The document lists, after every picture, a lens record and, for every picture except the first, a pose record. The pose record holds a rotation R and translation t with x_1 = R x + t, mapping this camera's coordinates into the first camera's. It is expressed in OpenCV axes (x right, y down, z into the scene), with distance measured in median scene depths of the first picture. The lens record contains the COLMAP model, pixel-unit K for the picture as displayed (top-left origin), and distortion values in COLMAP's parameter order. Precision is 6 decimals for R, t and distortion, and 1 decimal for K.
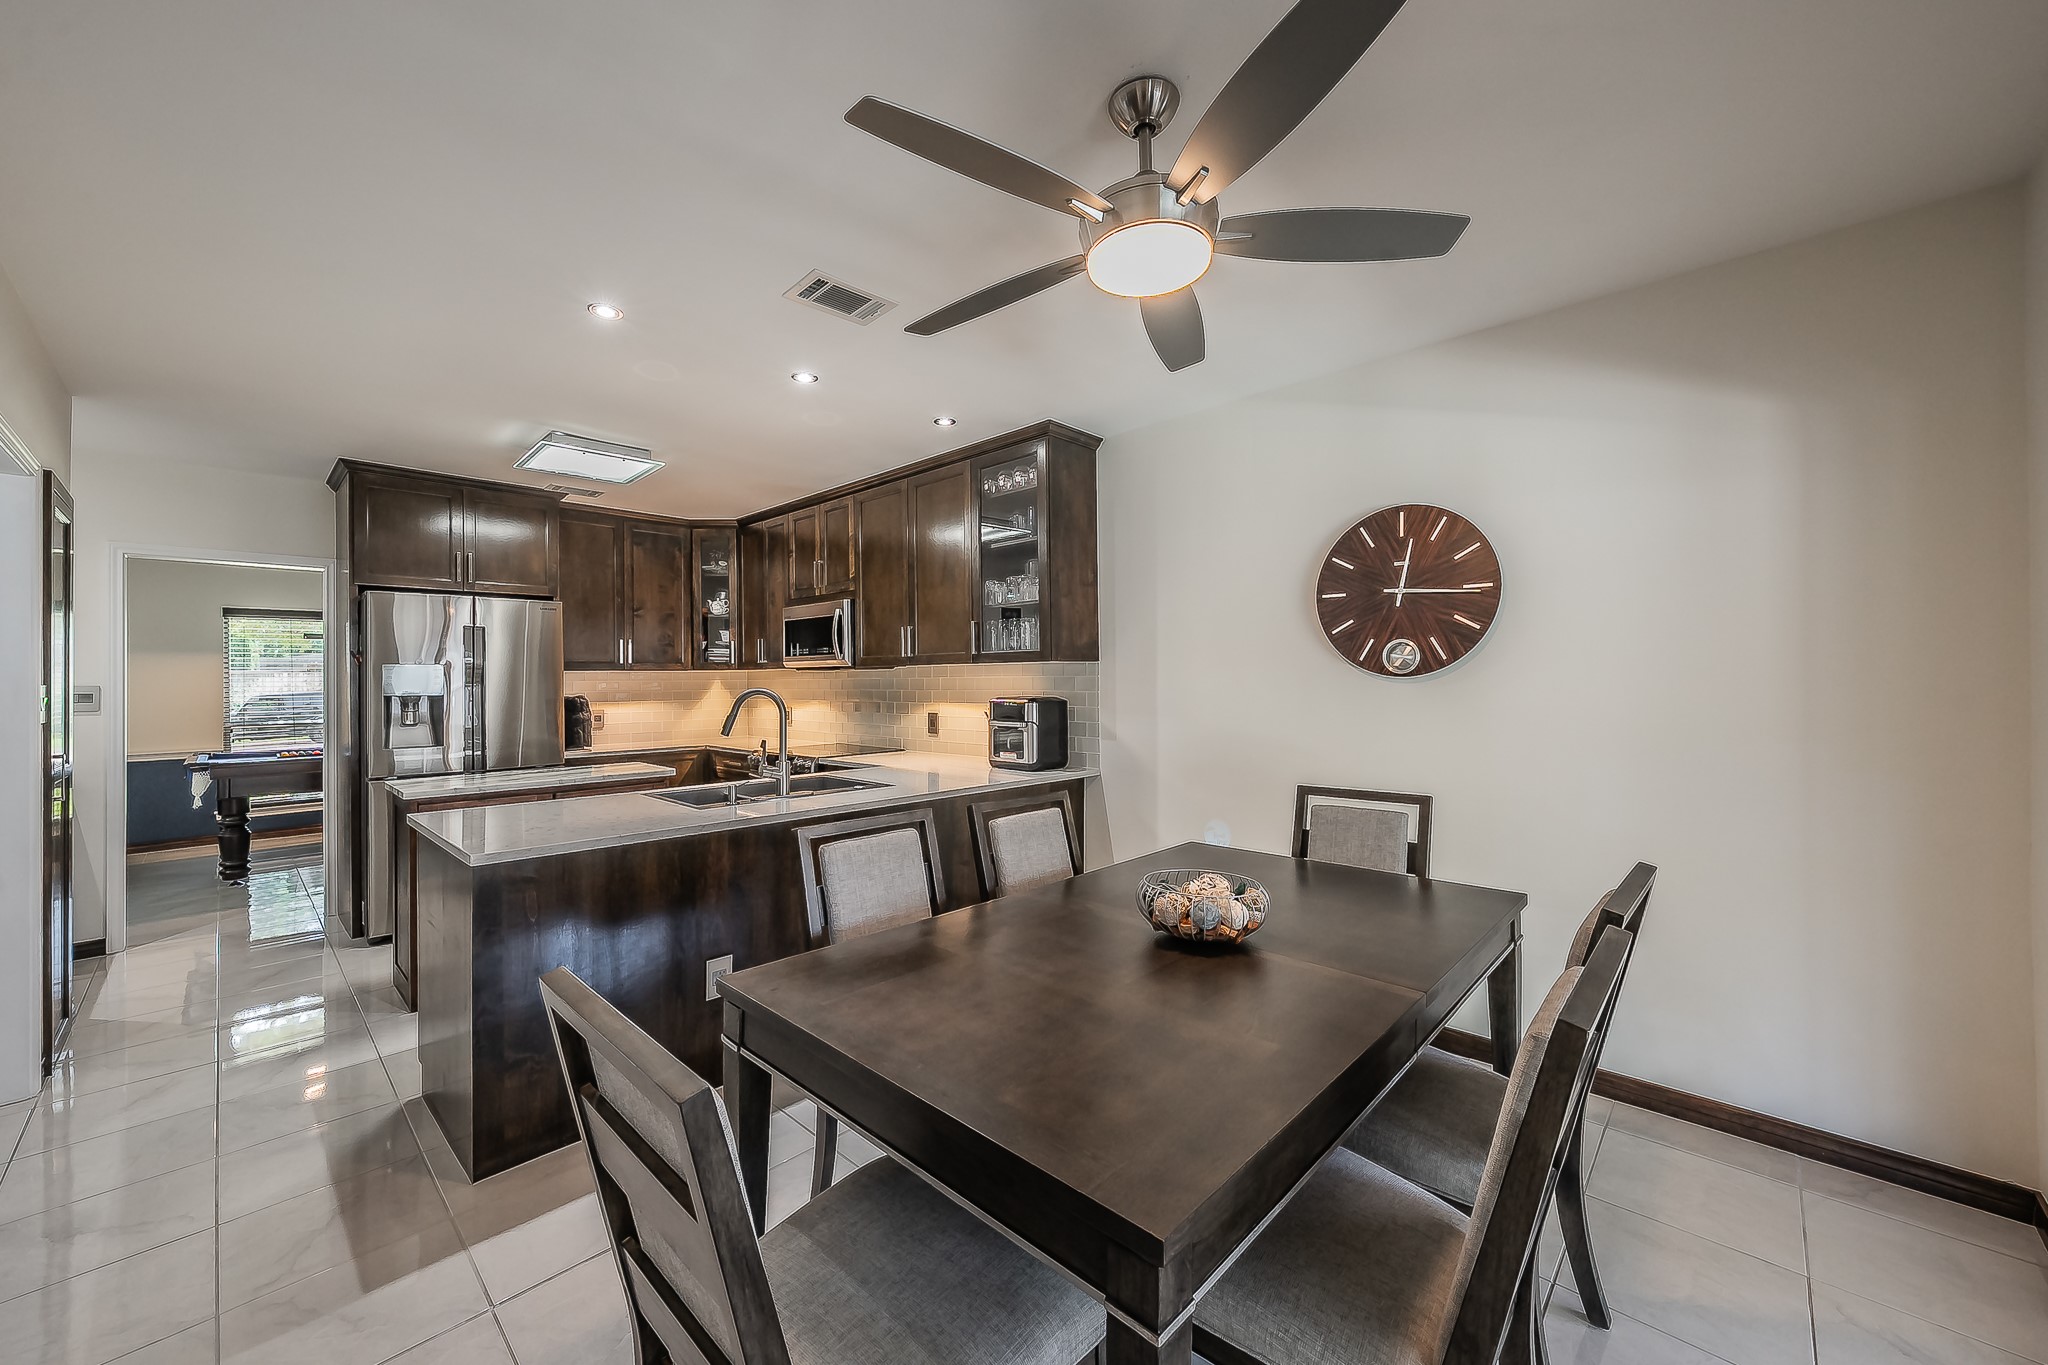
lens RADIAL K [[792.7, 0, 968.5], [0, 792.7, 678.0], [0, 0, 1]] dist [-0.002600, -0.000145]
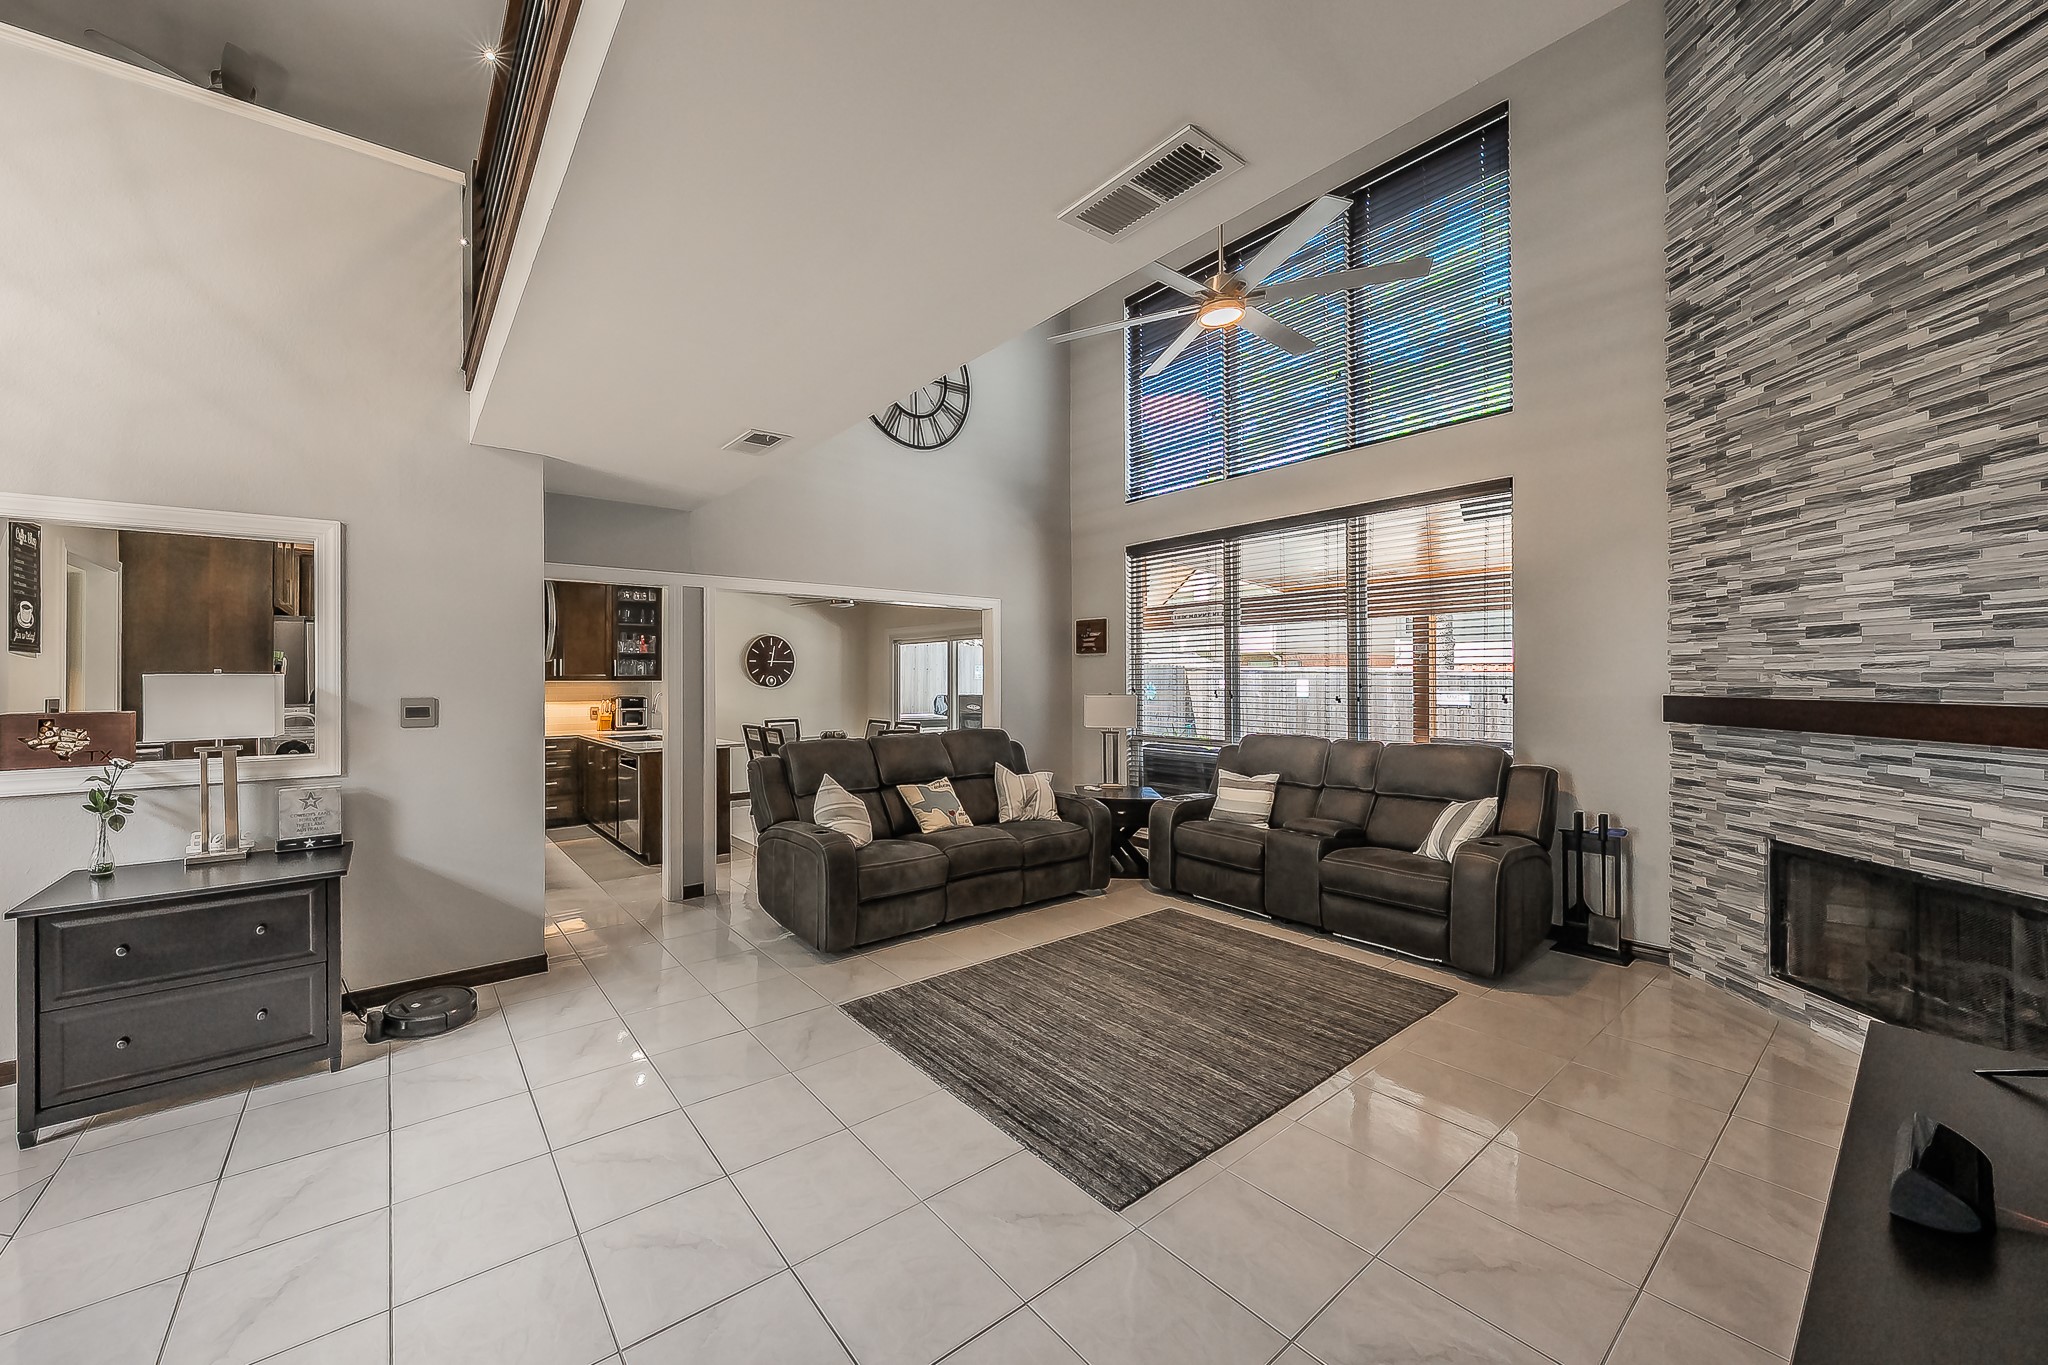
lens RADIAL K [[746.3, 0, 901.6], [0, 746.3, 675.1], [0, 0, 1]] dist [-0.002450, -0.000193]
pose [[0.154656, 0.012479, 0.987890, -2.421185], [-0.000896, 0.999922, -0.012490, -0.012609], [-0.987968, 0.001046, 0.154655, -0.028495]]
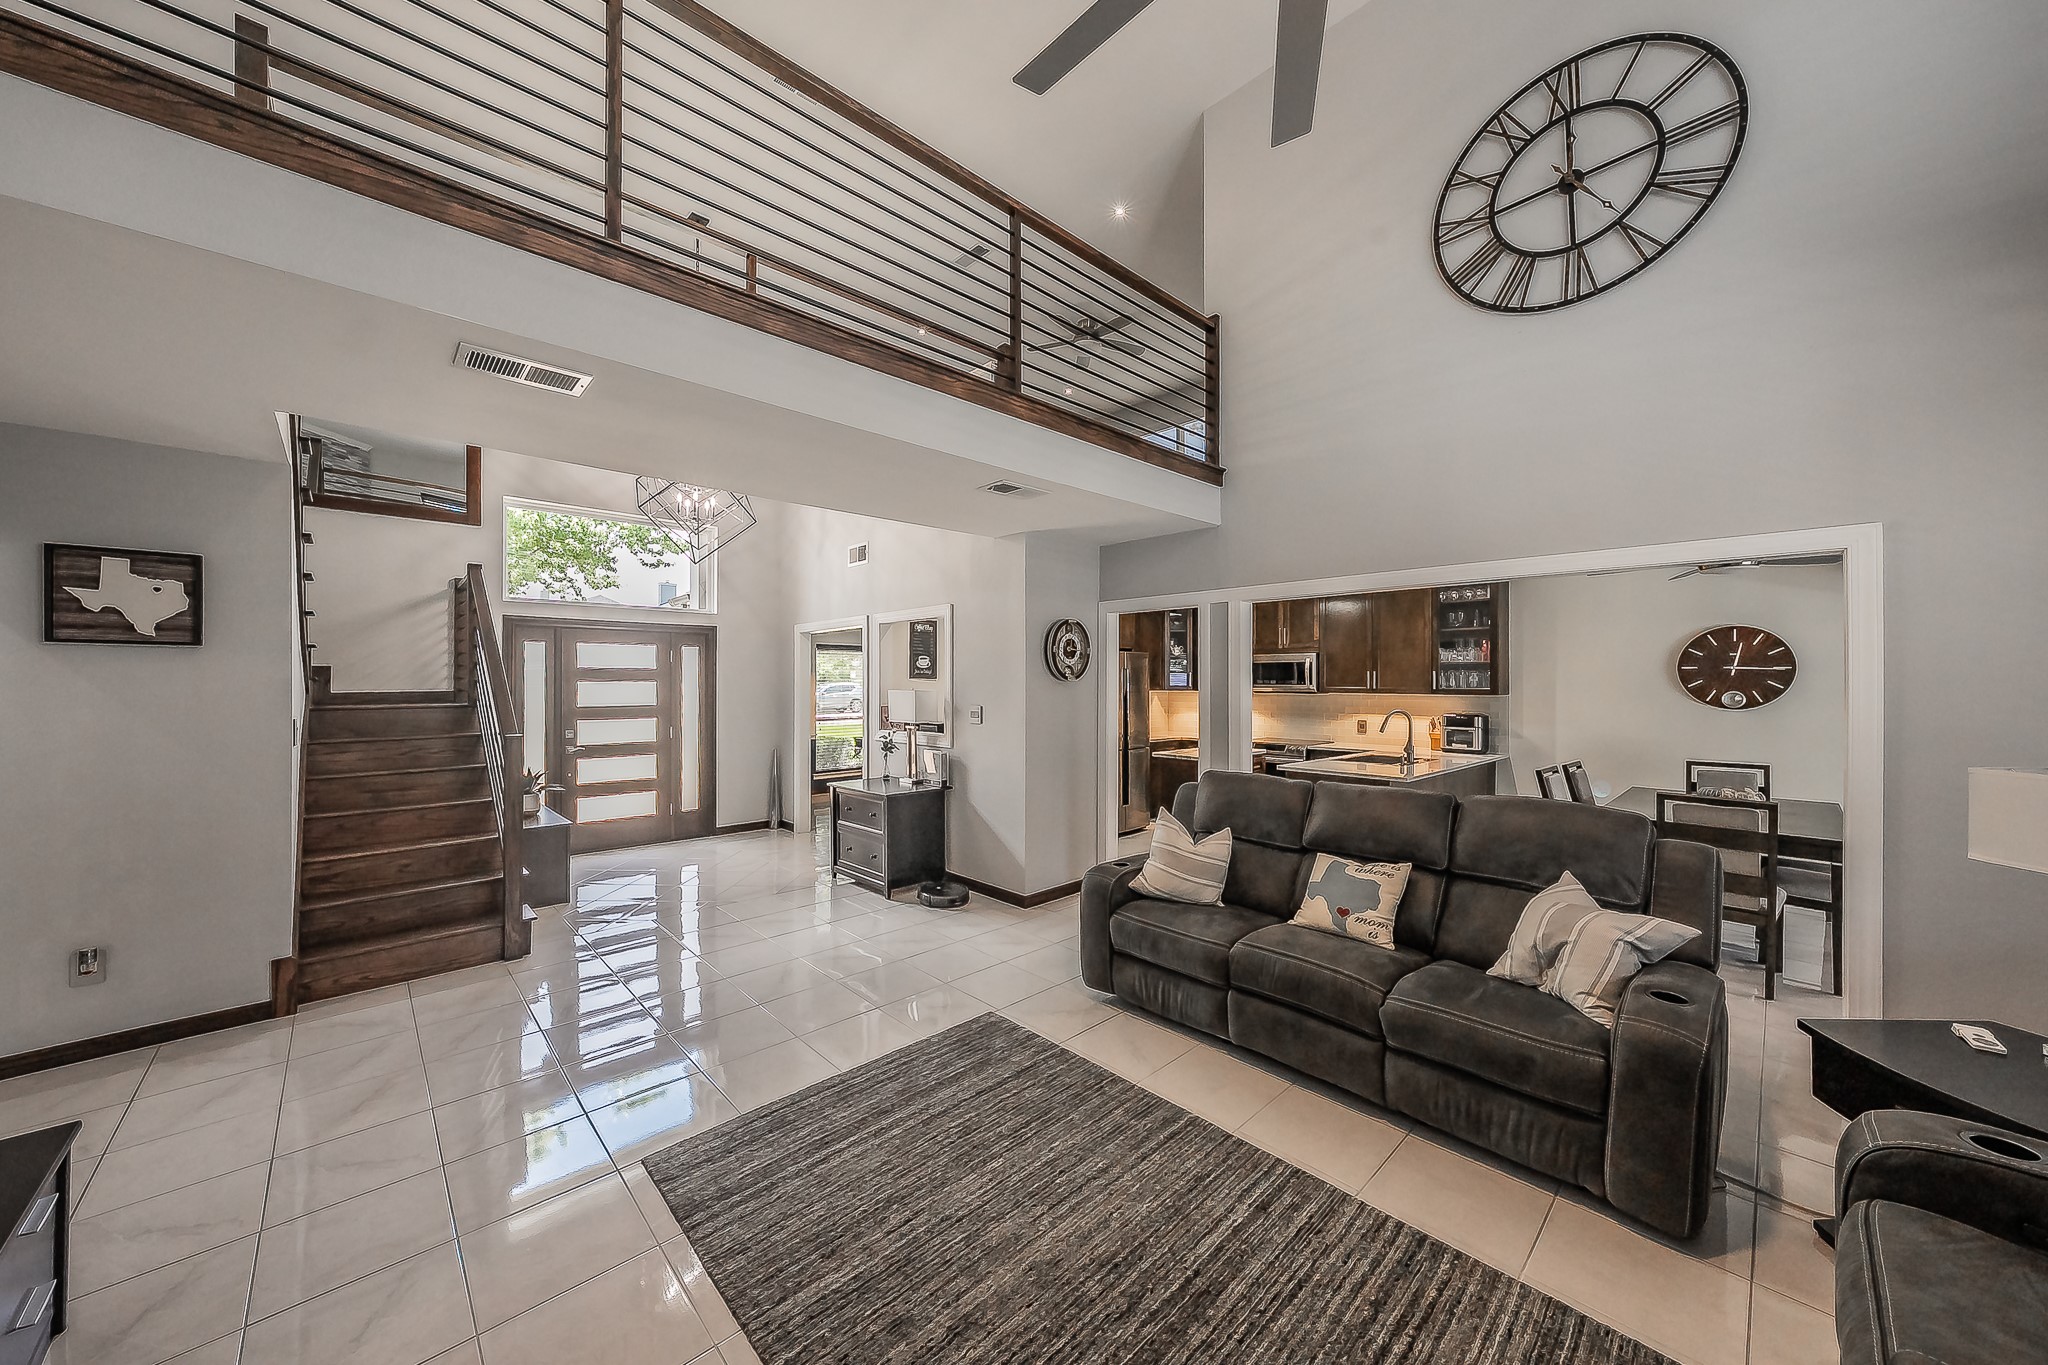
lens RADIAL K [[714.6, 0, 996.0], [0, 714.6, 683.6], [0, 0, 1]] dist [0.000047, -0.000016]
pose [[0.999537, 0.011234, -0.028261, -1.290678], [-0.011074, 0.999922, 0.005827, -0.056903], [0.028325, -0.005512, 0.999584, -0.891713]]
